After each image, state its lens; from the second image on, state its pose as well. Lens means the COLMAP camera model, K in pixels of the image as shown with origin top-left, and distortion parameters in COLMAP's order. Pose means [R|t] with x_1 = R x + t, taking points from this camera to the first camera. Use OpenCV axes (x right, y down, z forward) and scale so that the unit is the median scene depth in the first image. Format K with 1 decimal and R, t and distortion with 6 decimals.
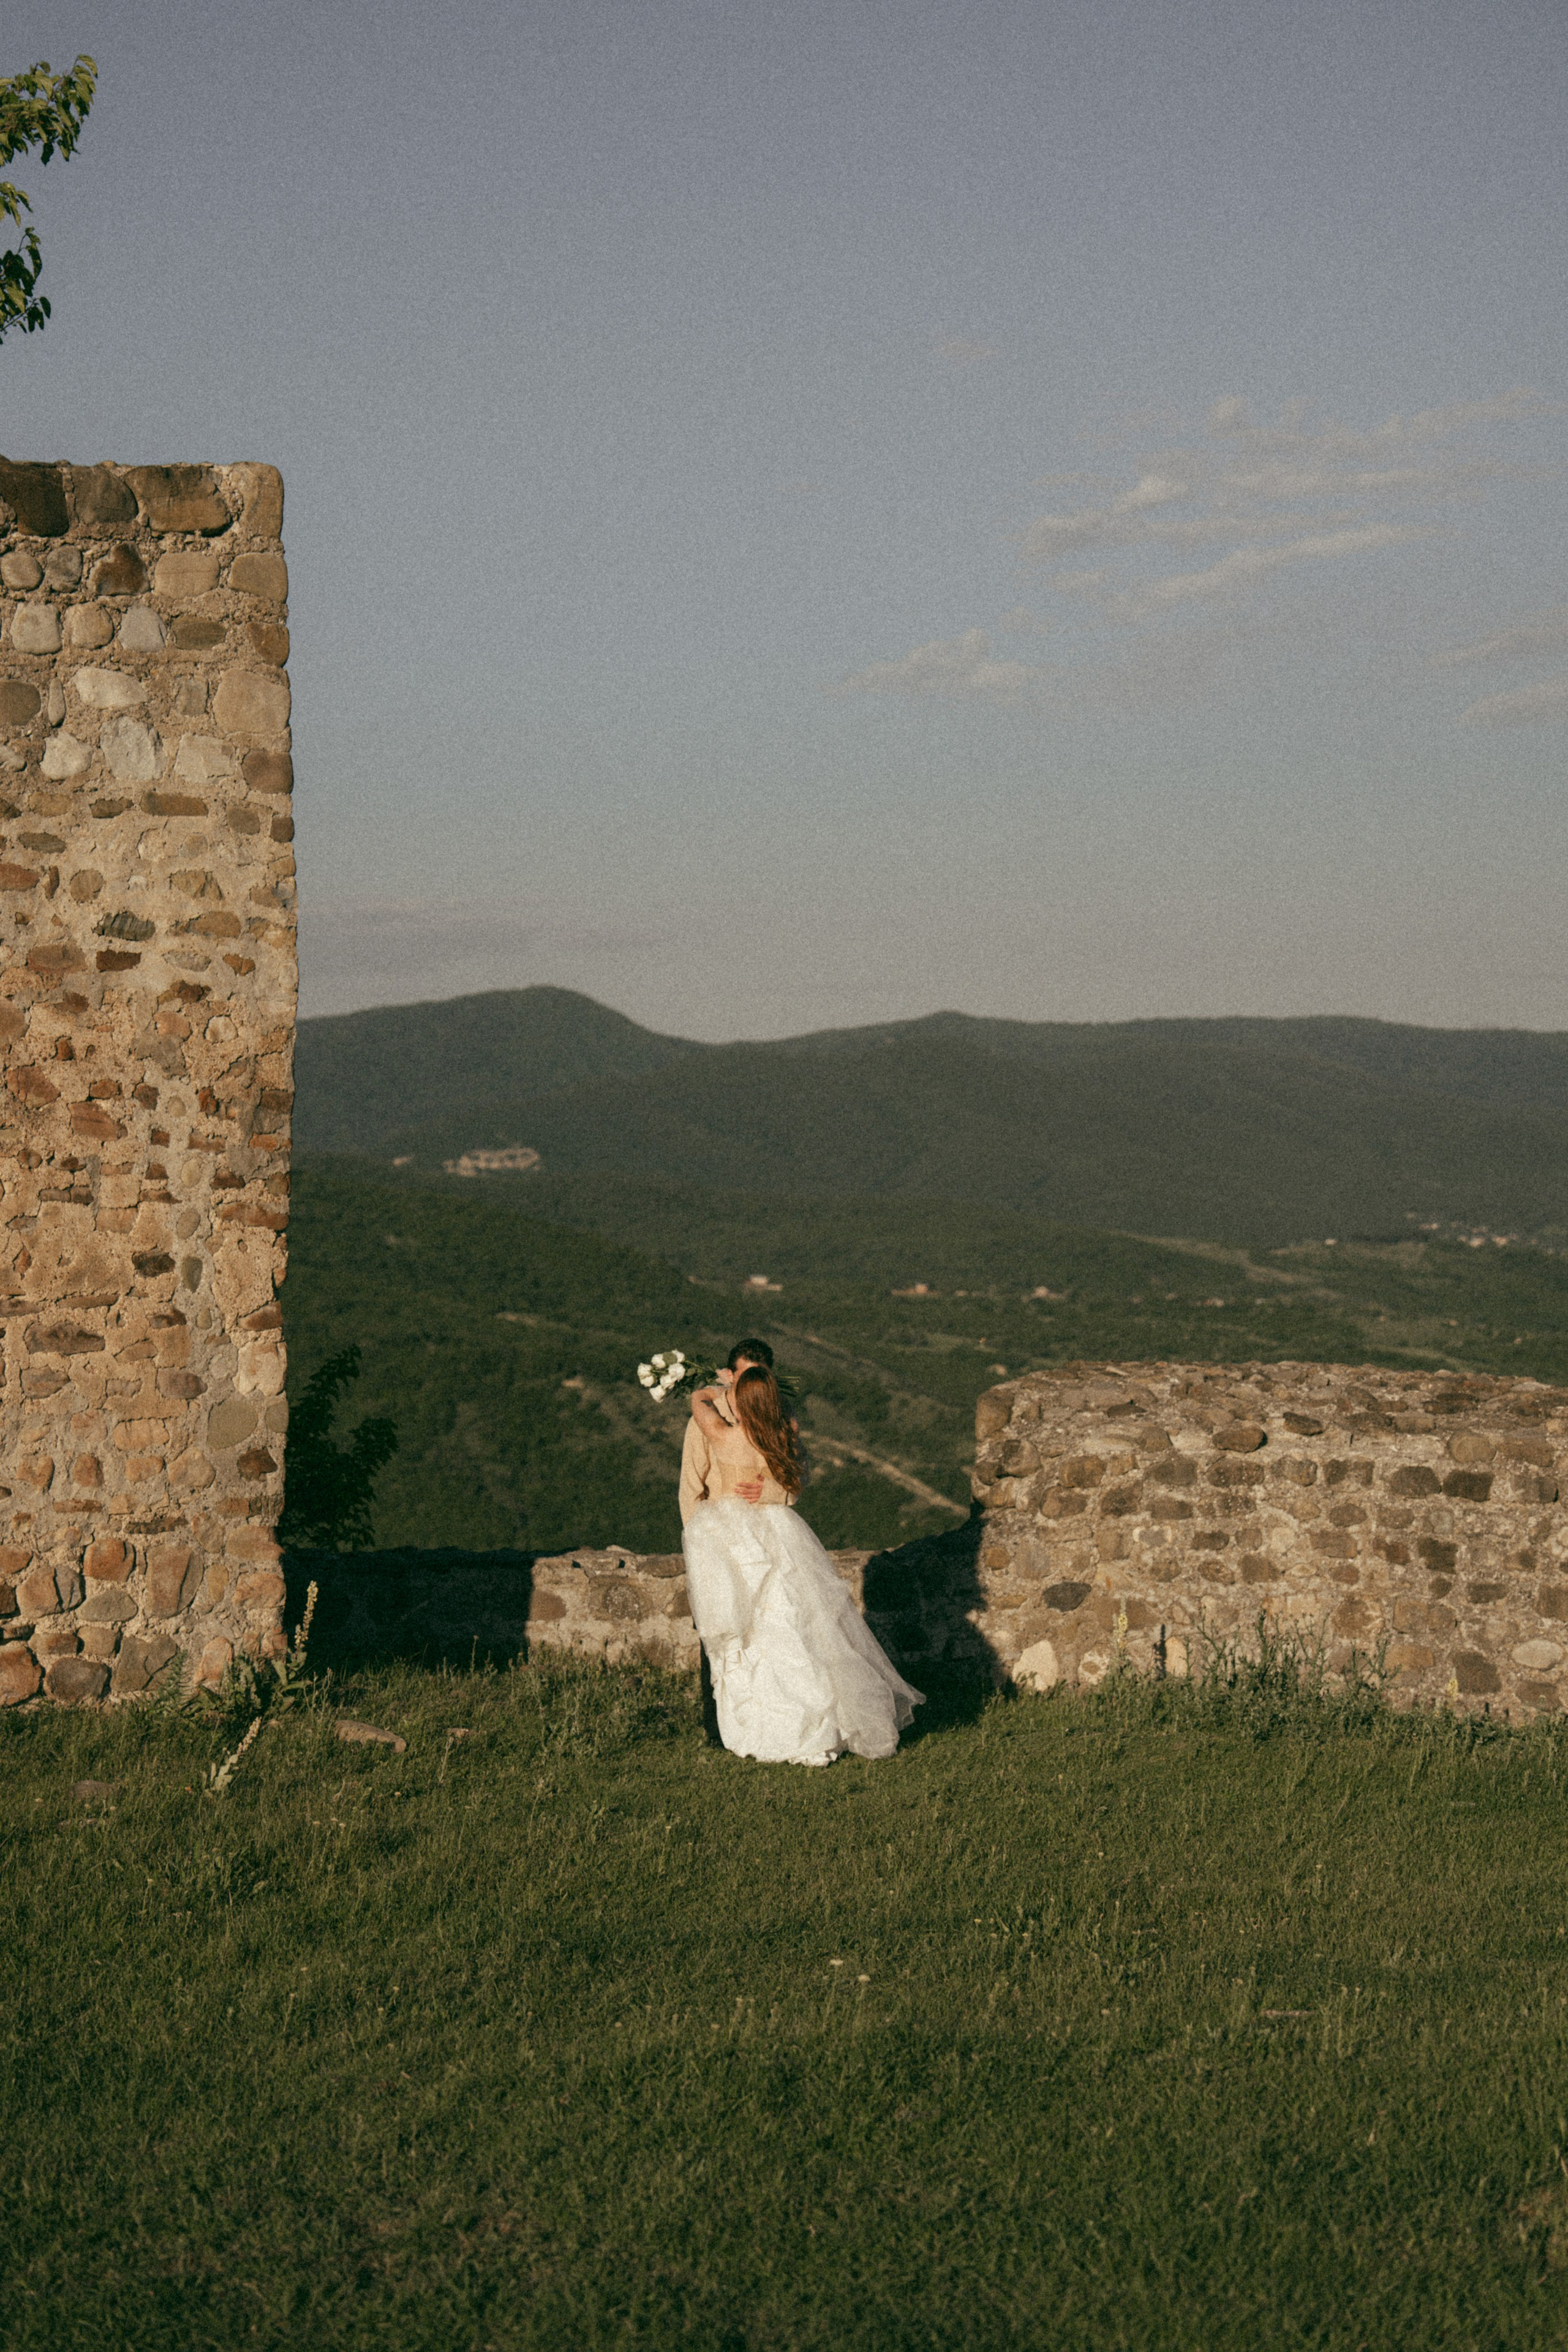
lens RADIAL K [[4594.2, 0, 777.1], [0, 4594.2, 1180.0], [0, 0, 1]] dist [0.336040, 0.000000]
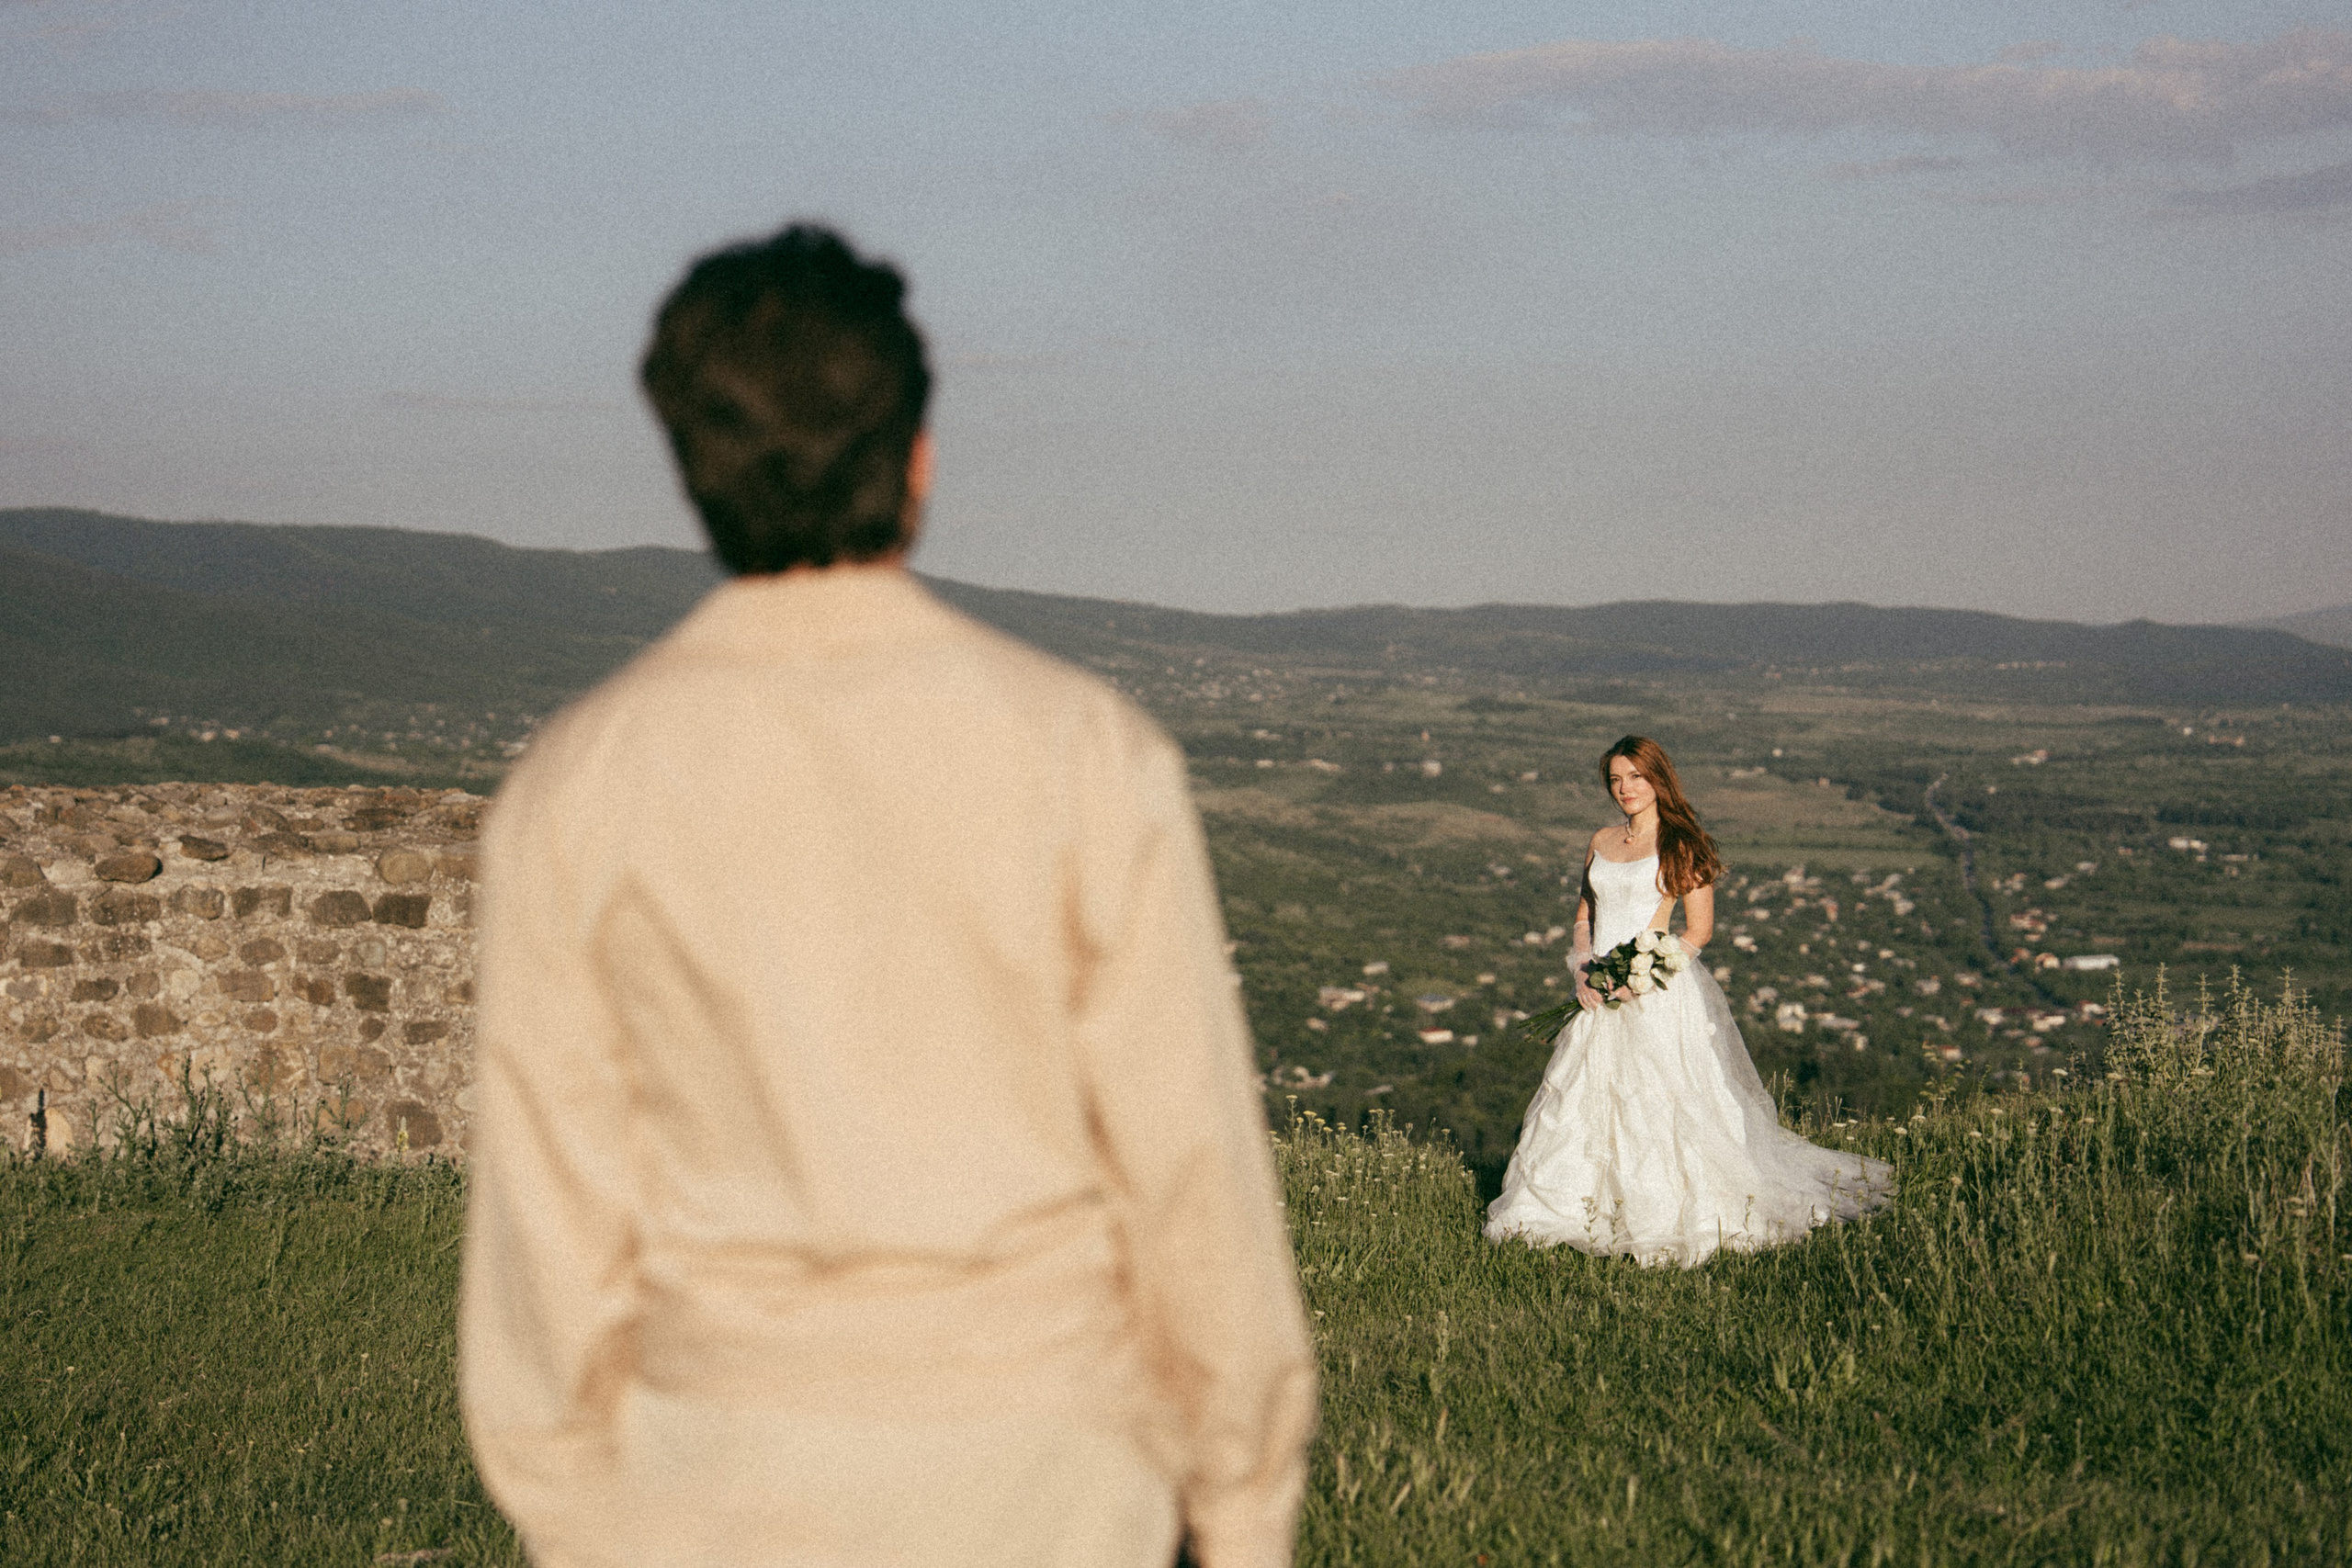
lens RADIAL K [[4593.8, 0, 1166.4], [0, 4593.8, 767.7], [0, 0, 1]] dist [0.336040, 0.000000]
pose [[0.938224, -0.029857, 0.344739, -0.014800], [0.022537, 0.999428, 0.025222, 0.020872], [-0.345294, -0.015894, 0.938360, 0.140043]]
